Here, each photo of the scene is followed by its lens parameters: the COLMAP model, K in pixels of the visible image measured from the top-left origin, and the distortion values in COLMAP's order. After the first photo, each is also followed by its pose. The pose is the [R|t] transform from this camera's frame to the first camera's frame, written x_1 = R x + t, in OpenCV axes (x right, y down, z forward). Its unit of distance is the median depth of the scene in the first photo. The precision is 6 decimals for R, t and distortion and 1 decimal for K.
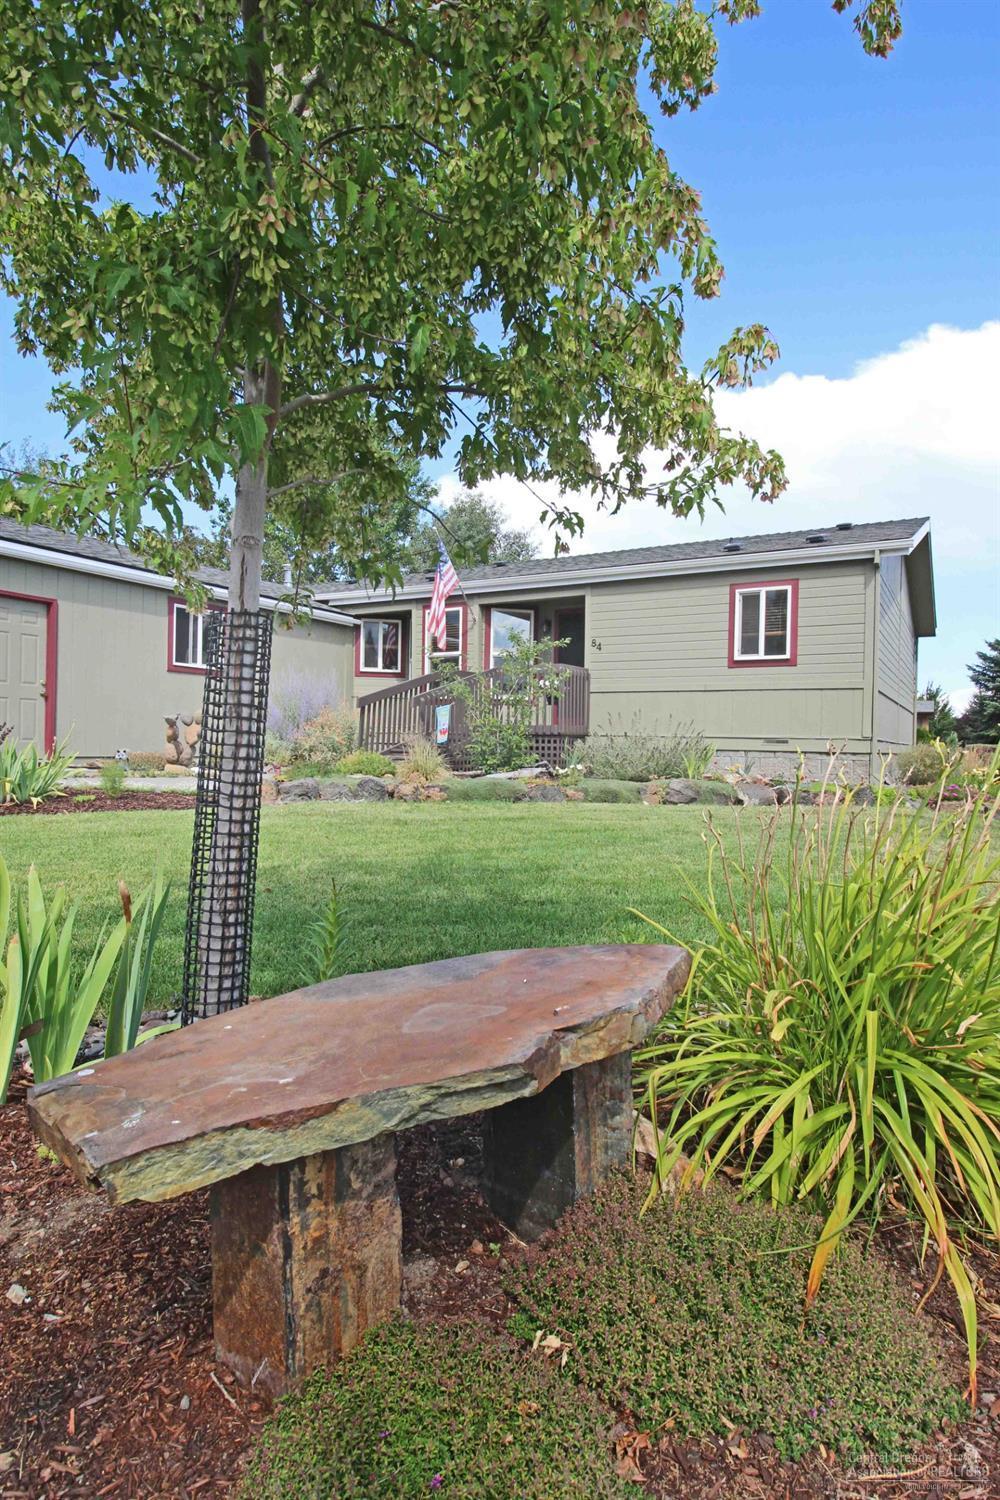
lens RADIAL K [[807.1, 0, 473.3], [0, 807.1, 757.8], [0, 0, 1]] dist [-0.000926, 0.000401]
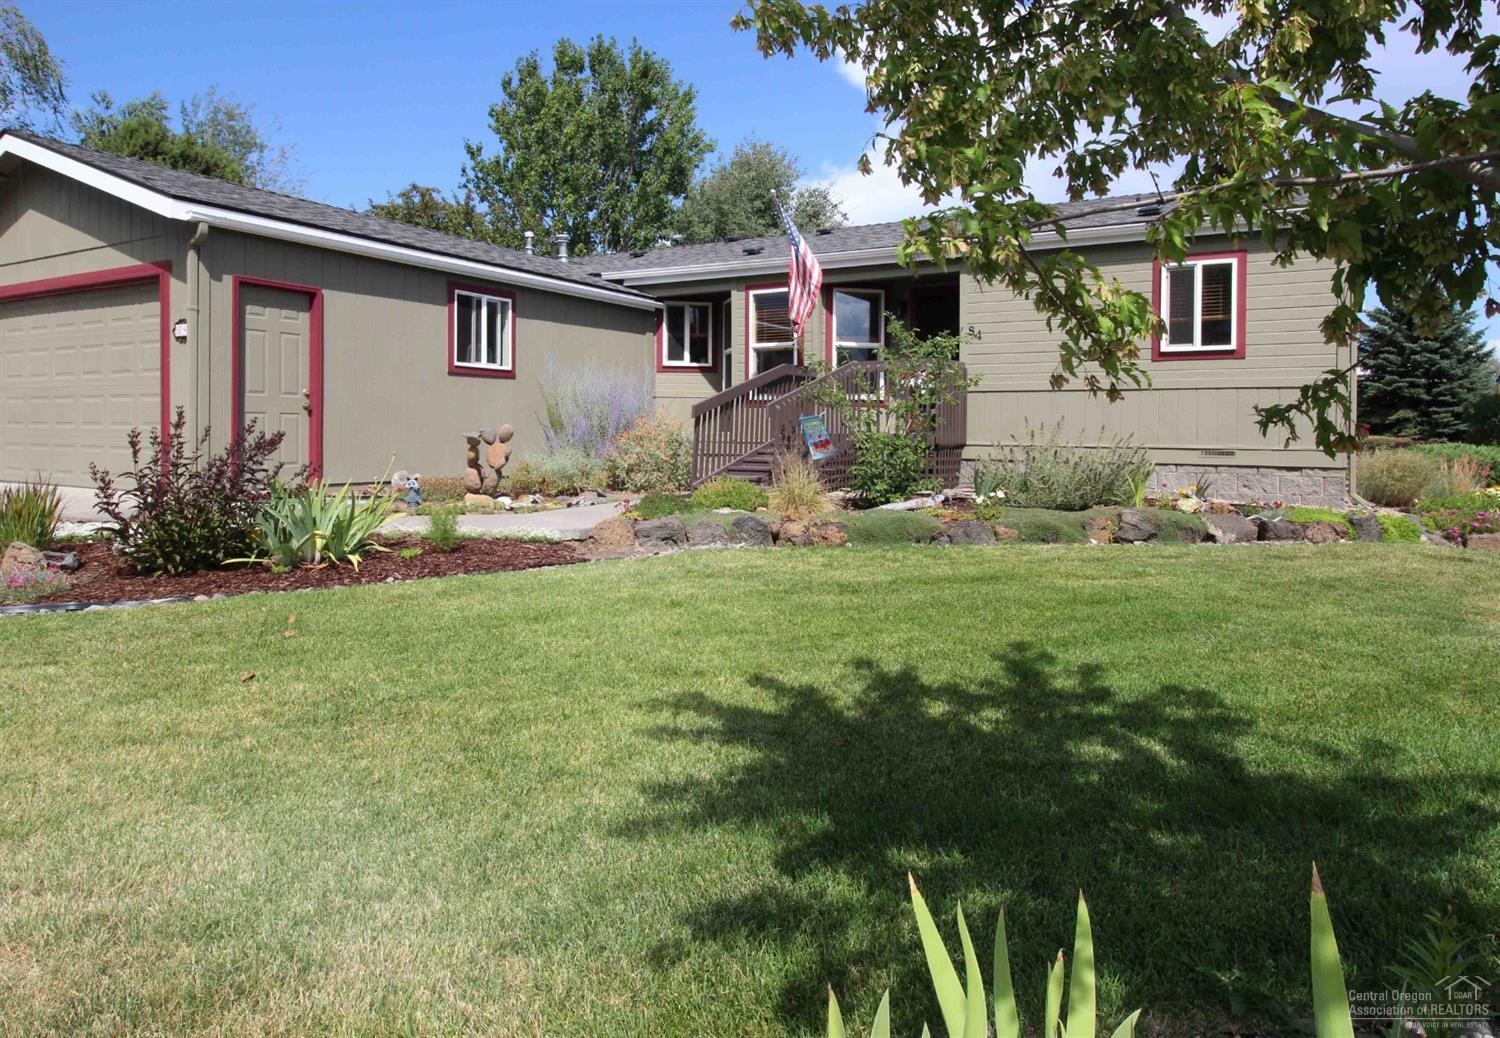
lens RADIAL K [[949.7, 0, 710.0], [0, 949.7, 438.0], [0, 0, 1]] dist [0.006250, -0.006176]
pose [[0.999905, -0.012724, -0.005306, -0.123247], [0.012656, 0.999839, -0.012713, -0.029775], [0.005467, 0.012645, 0.999905, 0.056877]]
